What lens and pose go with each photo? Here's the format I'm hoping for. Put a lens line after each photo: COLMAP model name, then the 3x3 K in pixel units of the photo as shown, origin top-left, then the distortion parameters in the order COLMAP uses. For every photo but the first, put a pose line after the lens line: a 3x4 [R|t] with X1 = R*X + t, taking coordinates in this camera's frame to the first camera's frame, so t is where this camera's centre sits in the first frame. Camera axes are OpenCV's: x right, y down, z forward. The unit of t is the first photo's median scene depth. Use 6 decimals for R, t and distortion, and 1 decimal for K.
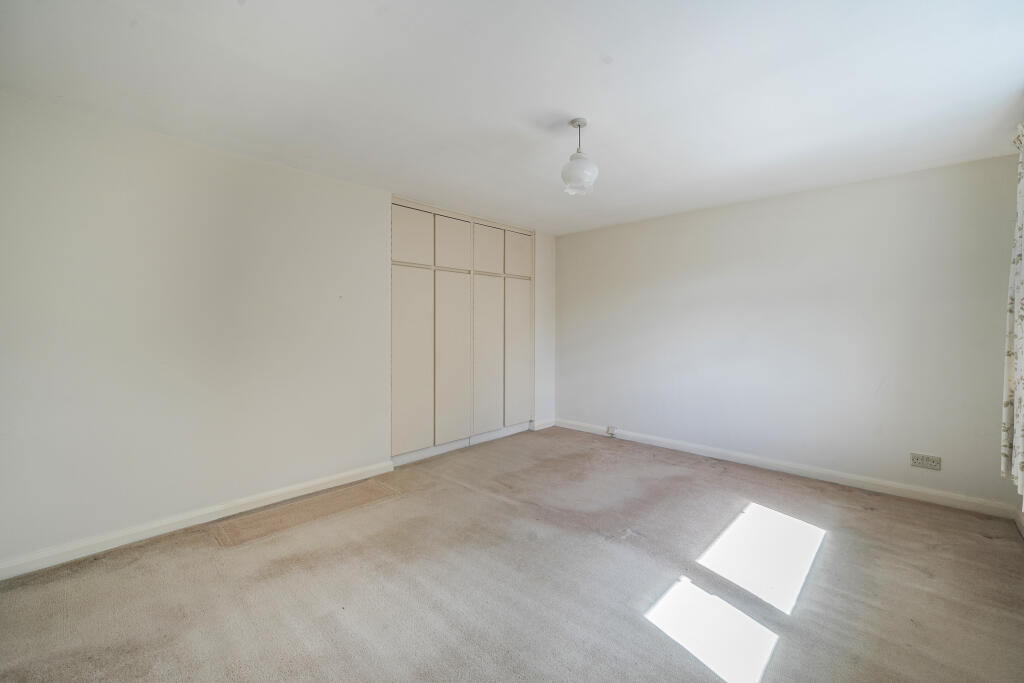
lens RADIAL K [[422.7, 0, 508.0], [0, 422.7, 338.8], [0, 0, 1]] dist [0.000358, 0.000008]
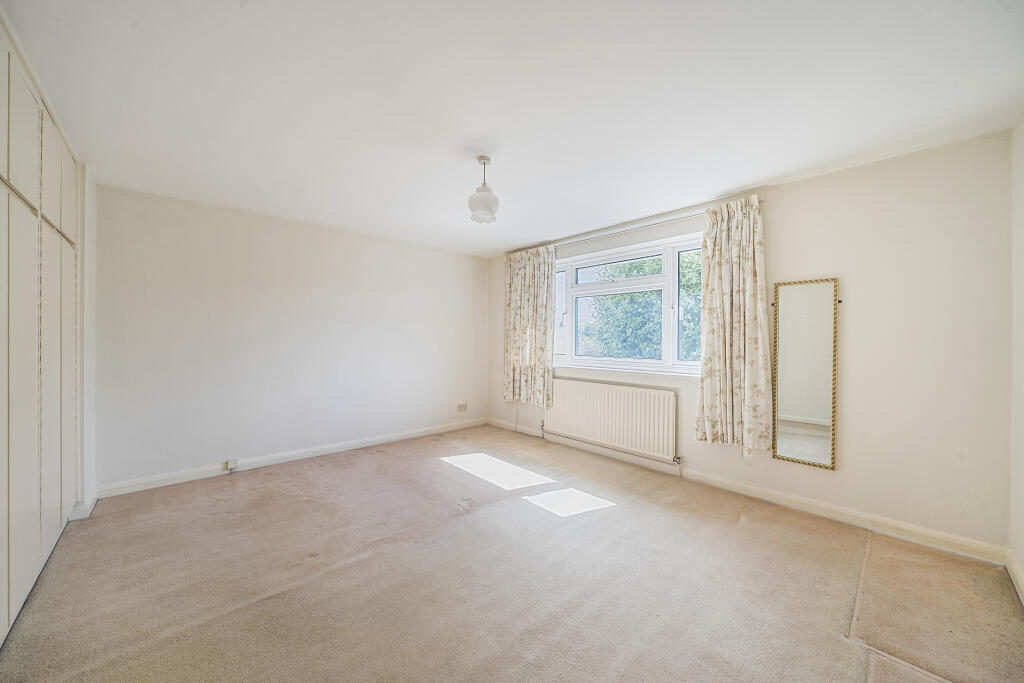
lens RADIAL K [[375.1, 0, 508.0], [0, 375.1, 338.9], [0, 0, 1]] dist [-0.002955, -0.000195]
pose [[0.060681, -0.002170, 0.998155, -0.698743], [0.024032, 0.999711, 0.000713, -0.013688], [-0.997868, 0.023945, 0.060716, 0.700893]]
